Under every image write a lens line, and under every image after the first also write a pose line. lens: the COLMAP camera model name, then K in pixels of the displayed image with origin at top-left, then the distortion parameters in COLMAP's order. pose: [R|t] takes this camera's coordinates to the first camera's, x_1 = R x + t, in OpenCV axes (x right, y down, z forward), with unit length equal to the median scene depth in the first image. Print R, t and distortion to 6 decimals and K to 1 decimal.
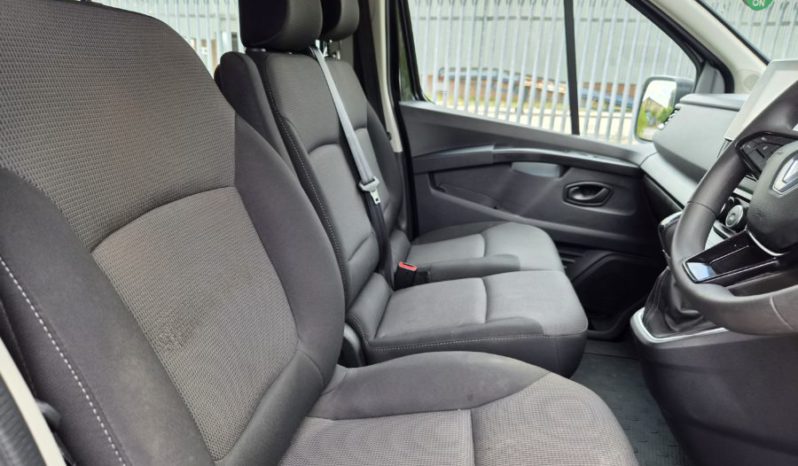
lens RADIAL K [[530.6, 0, 394.5], [0, 530.6, 231.8], [0, 0, 1]] dist [0.075525, -0.061084]
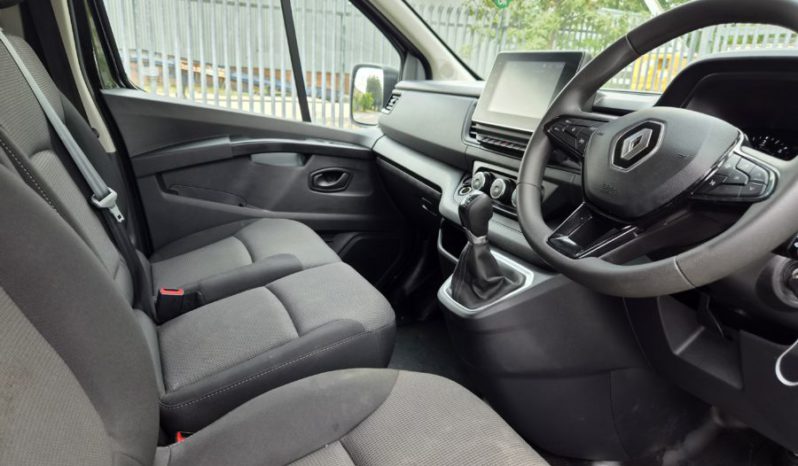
lens RADIAL K [[530.6, 0, 394.5], [0, 530.6, 231.8], [0, 0, 1]] dist [0.075525, -0.061084]
pose [[0.834391, -0.160792, 0.527198, -0.086326], [0.147100, 0.986771, 0.068145, -0.024803], [-0.531181, 0.020691, 0.847006, 0.084345]]
